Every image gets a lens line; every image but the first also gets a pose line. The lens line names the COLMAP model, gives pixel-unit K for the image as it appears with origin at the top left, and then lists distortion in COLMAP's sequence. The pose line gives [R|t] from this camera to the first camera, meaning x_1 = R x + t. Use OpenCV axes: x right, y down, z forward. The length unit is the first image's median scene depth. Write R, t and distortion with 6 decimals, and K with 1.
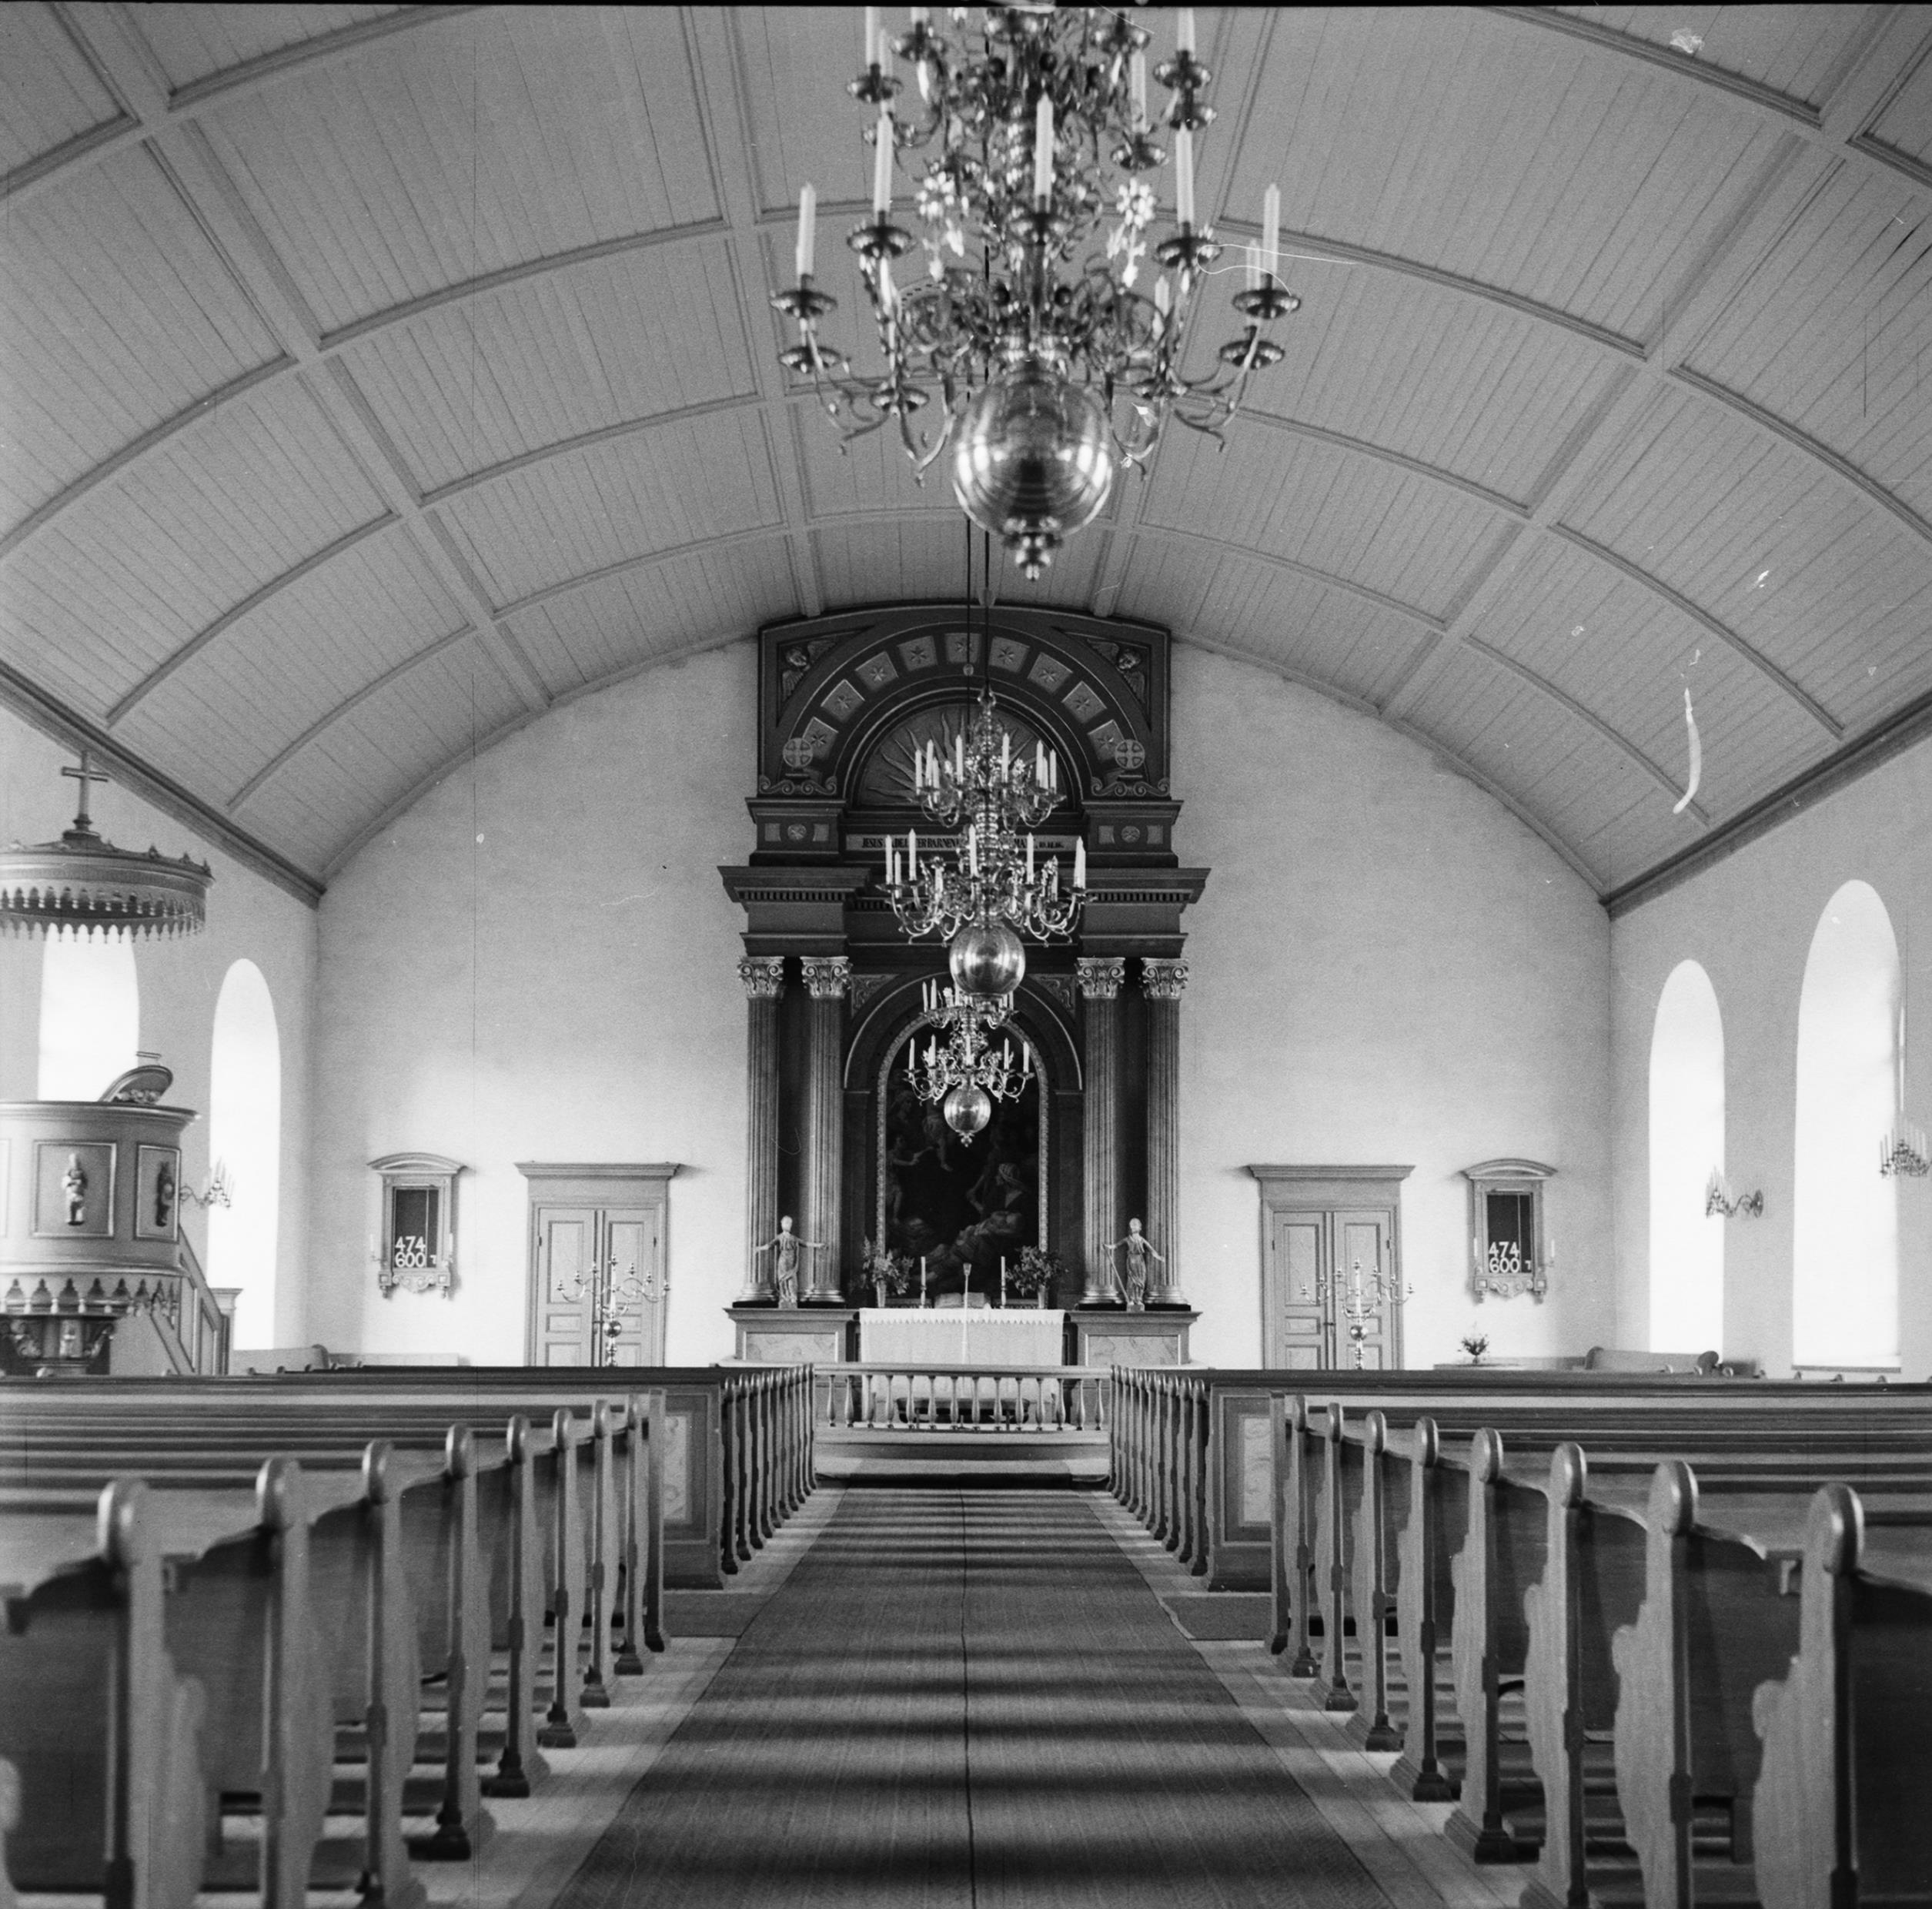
lens RADIAL K [[2931.8, 0, 966.0], [0, 2931.8, 954.5], [0, 0, 1]] dist [0.004051, -0.780151]
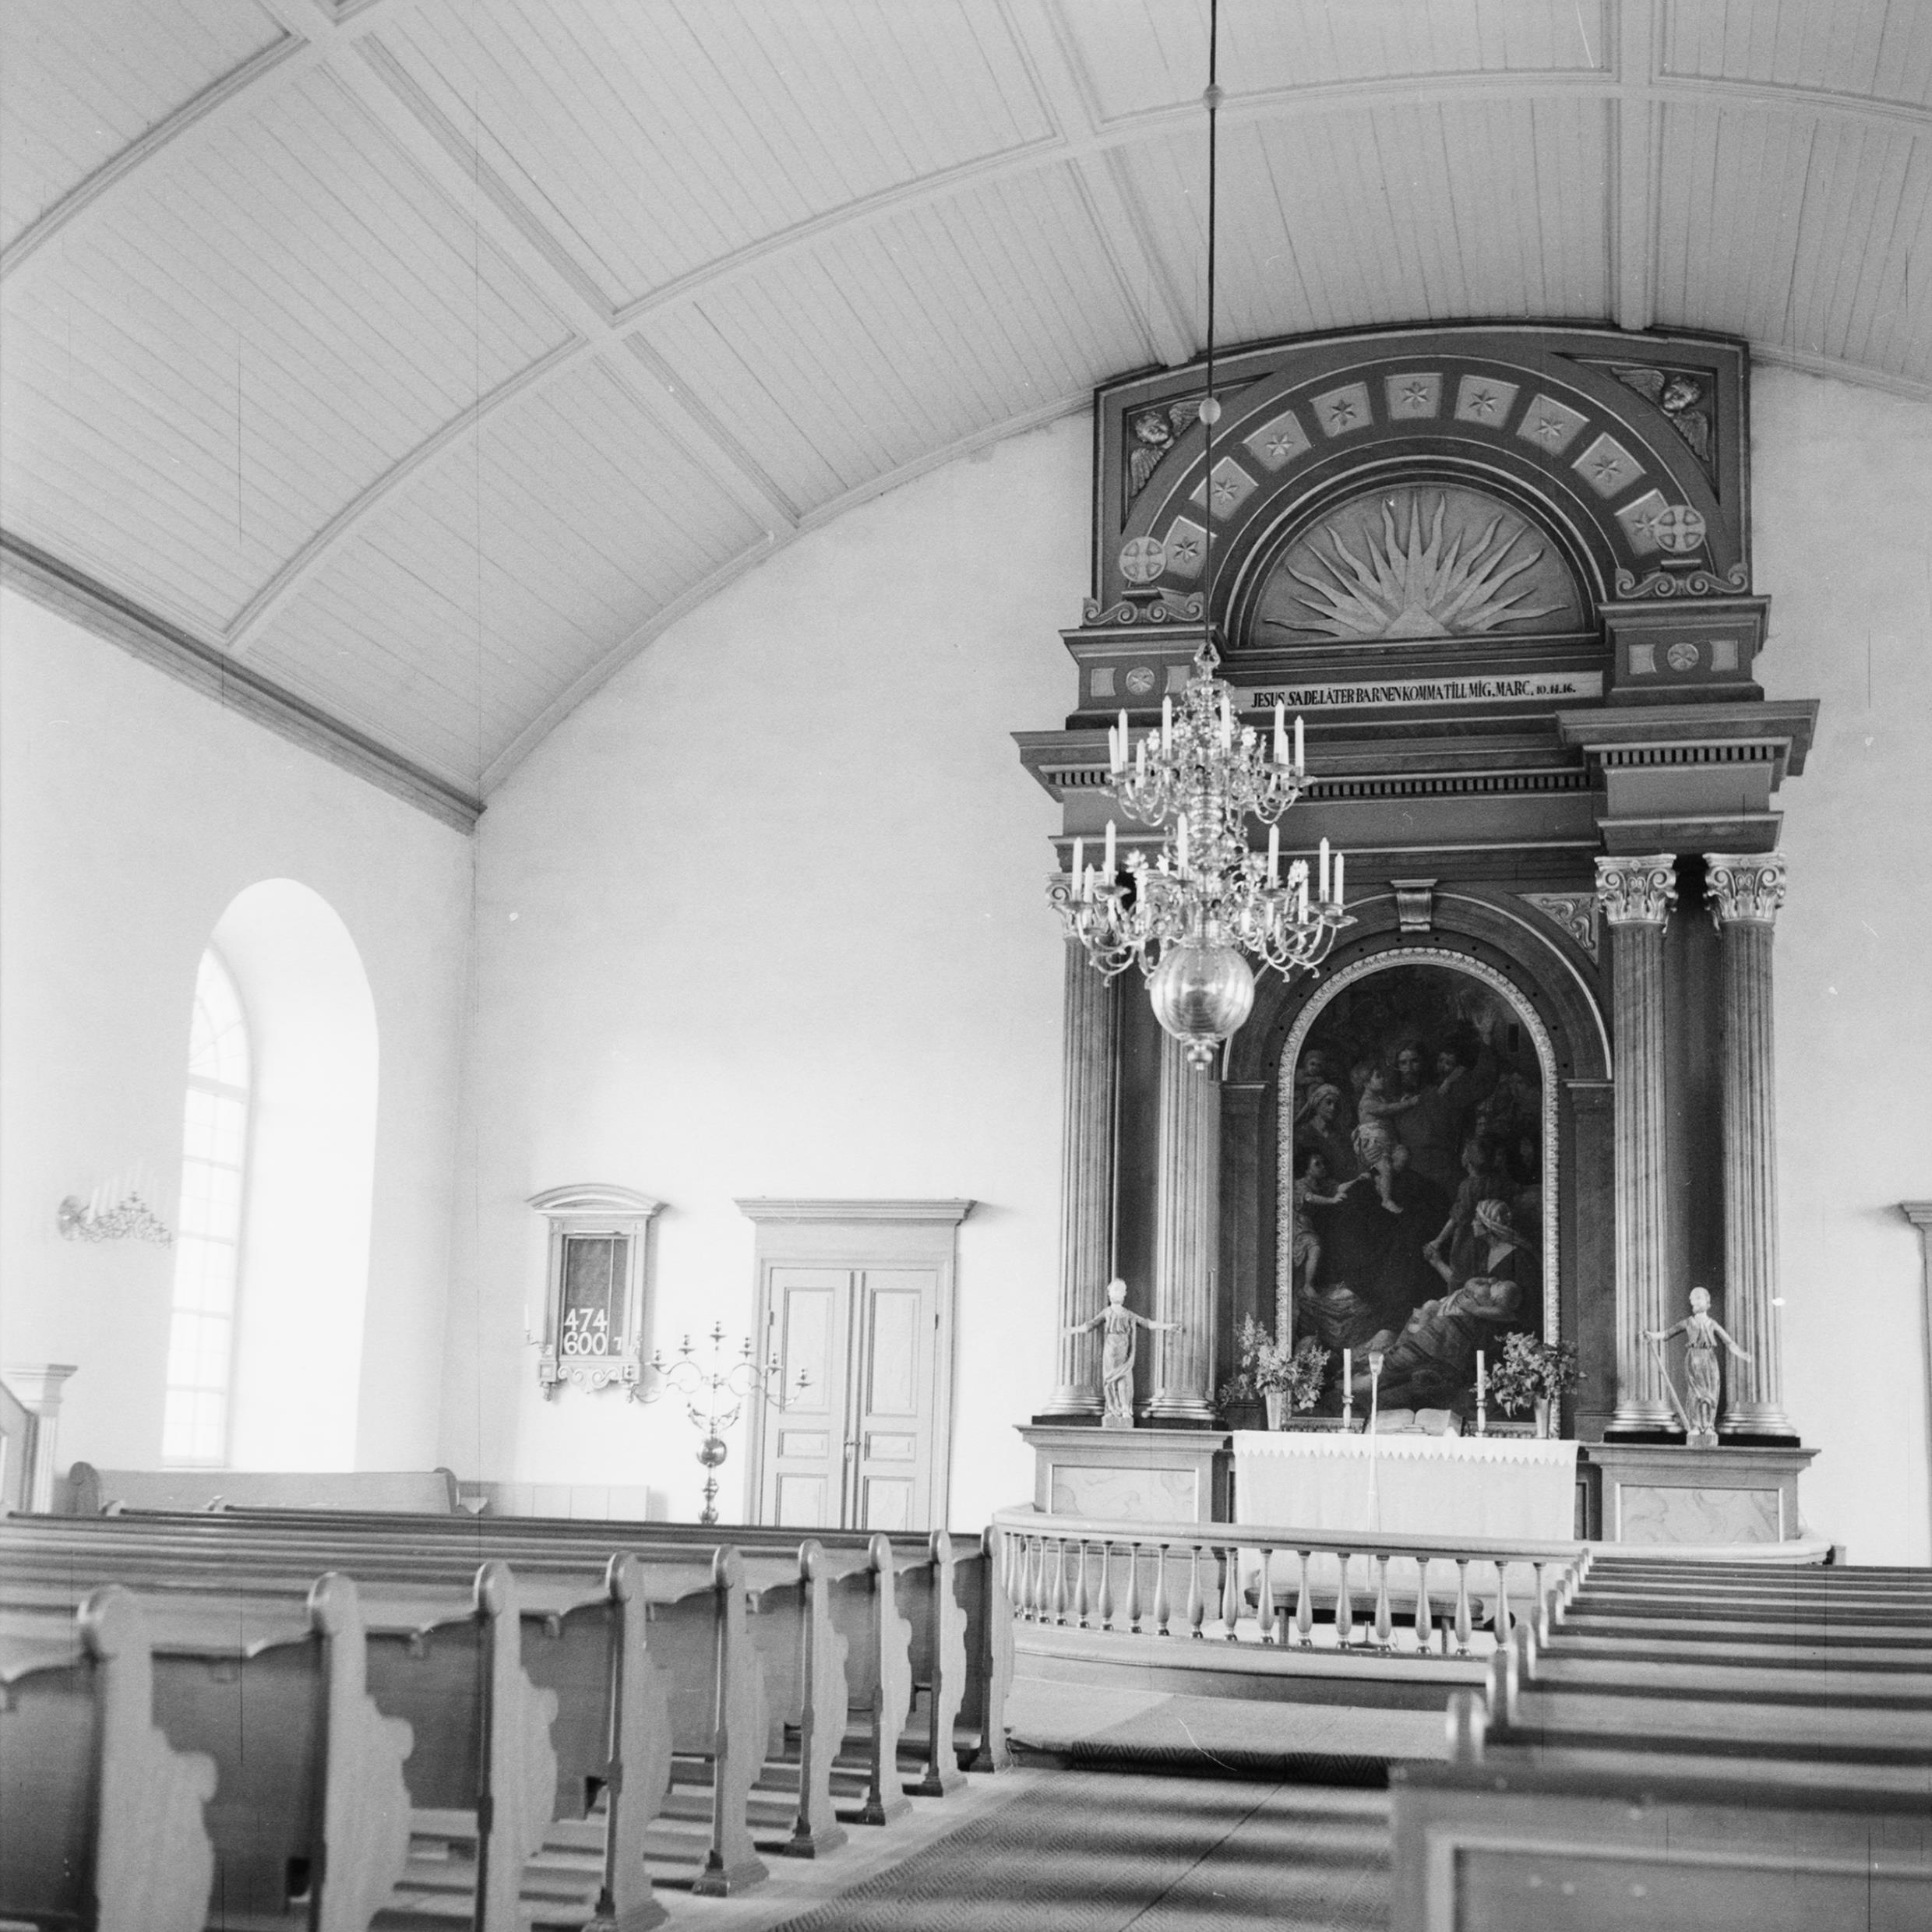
lens RADIAL K [[2764.7, 0, 891.5], [0, 2764.7, 968.5], [0, 0, 1]] dist [0.000780, -0.139689]
pose [[0.962774, -0.021345, -0.269462, 0.051181], [0.008138, 0.998714, -0.050035, 0.051178], [0.270183, 0.045979, 0.961710, 0.408900]]
